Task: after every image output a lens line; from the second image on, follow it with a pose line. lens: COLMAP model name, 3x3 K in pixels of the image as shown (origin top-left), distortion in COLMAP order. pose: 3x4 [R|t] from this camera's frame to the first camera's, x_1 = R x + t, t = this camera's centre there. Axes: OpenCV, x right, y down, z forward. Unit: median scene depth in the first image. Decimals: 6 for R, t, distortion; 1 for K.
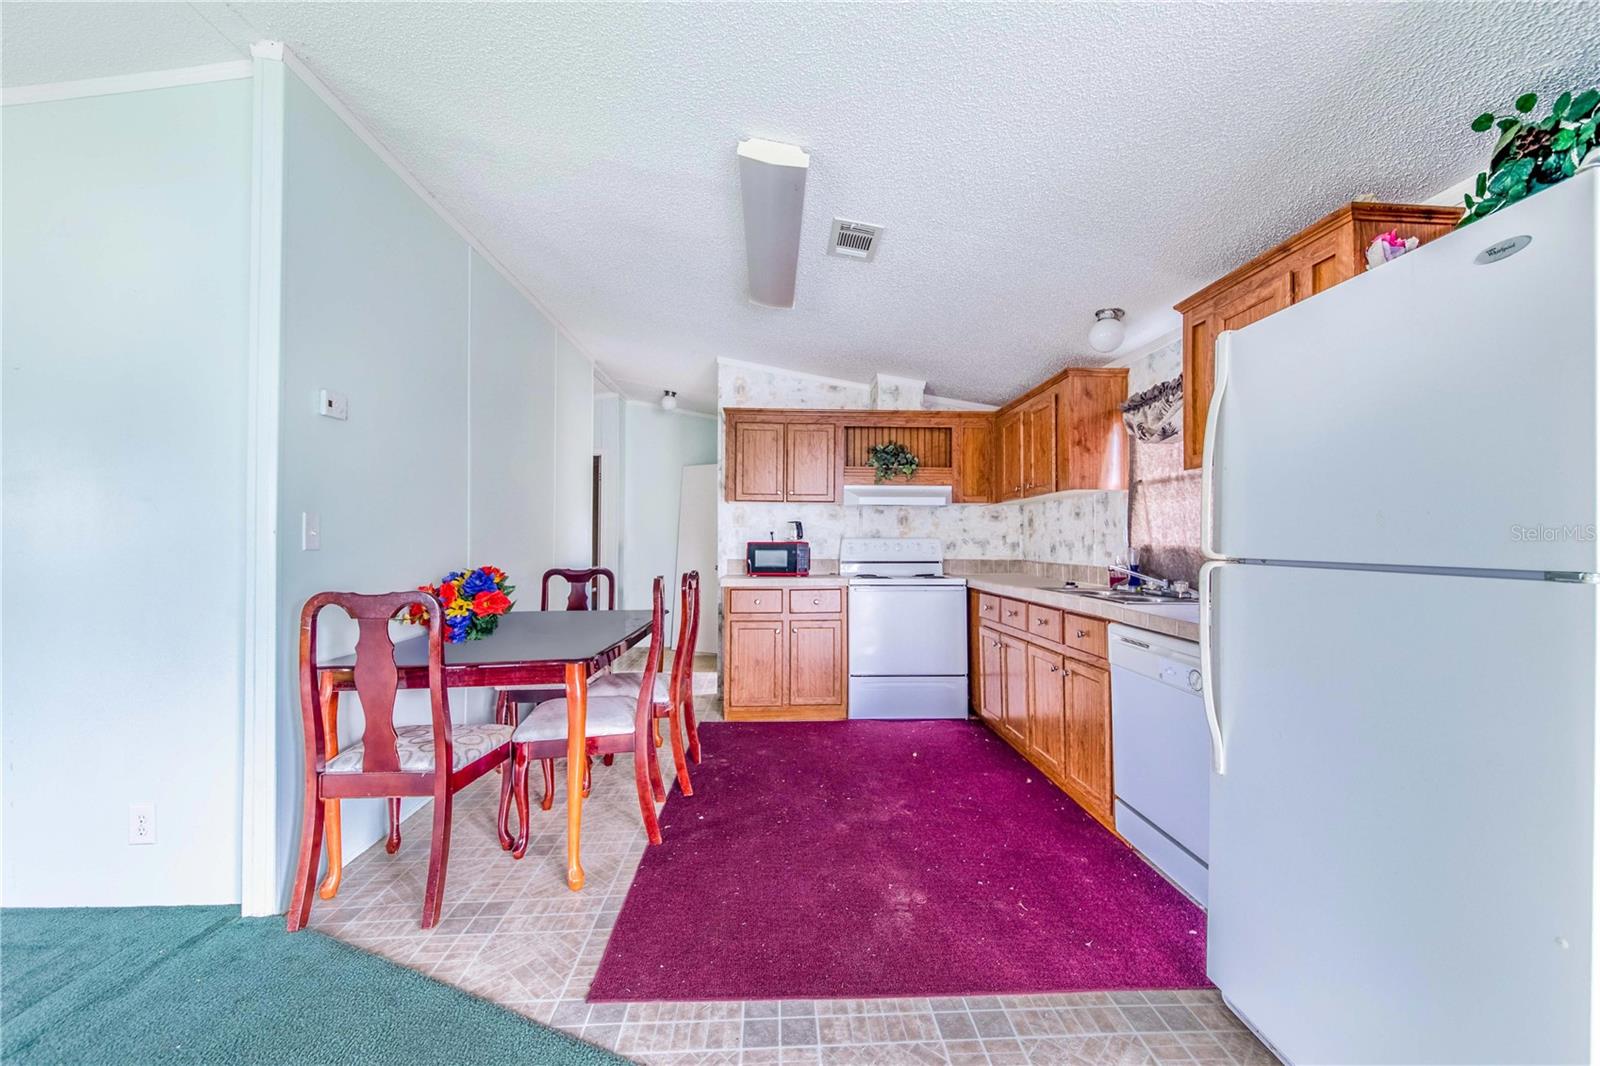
lens RADIAL K [[625.1, 0, 801.5], [0, 625.1, 530.8], [0, 0, 1]] dist [0.037198, -0.029319]
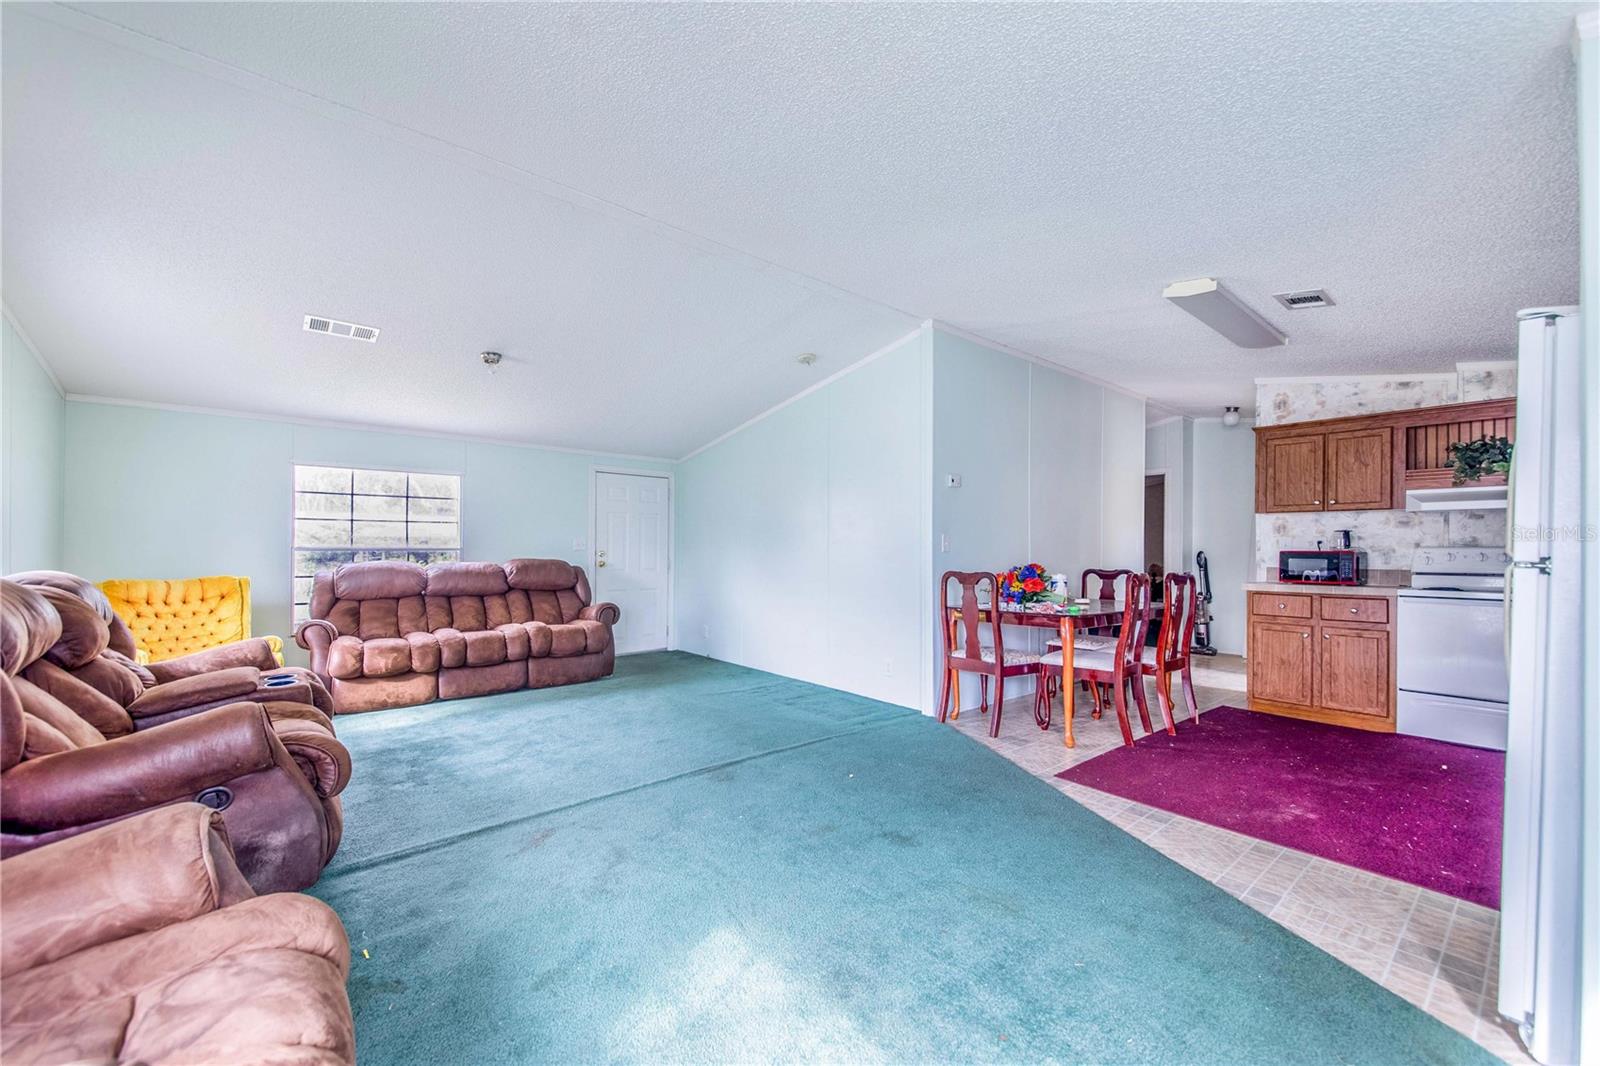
lens RADIAL K [[625.1, 0, 801.5], [0, 625.1, 530.8], [0, 0, 1]] dist [0.037198, -0.029319]
pose [[0.607551, -0.022544, -0.793961, 0.383740], [0.007730, 0.999718, -0.022471, 0.002445], [0.794243, 0.007515, 0.607554, -0.422140]]
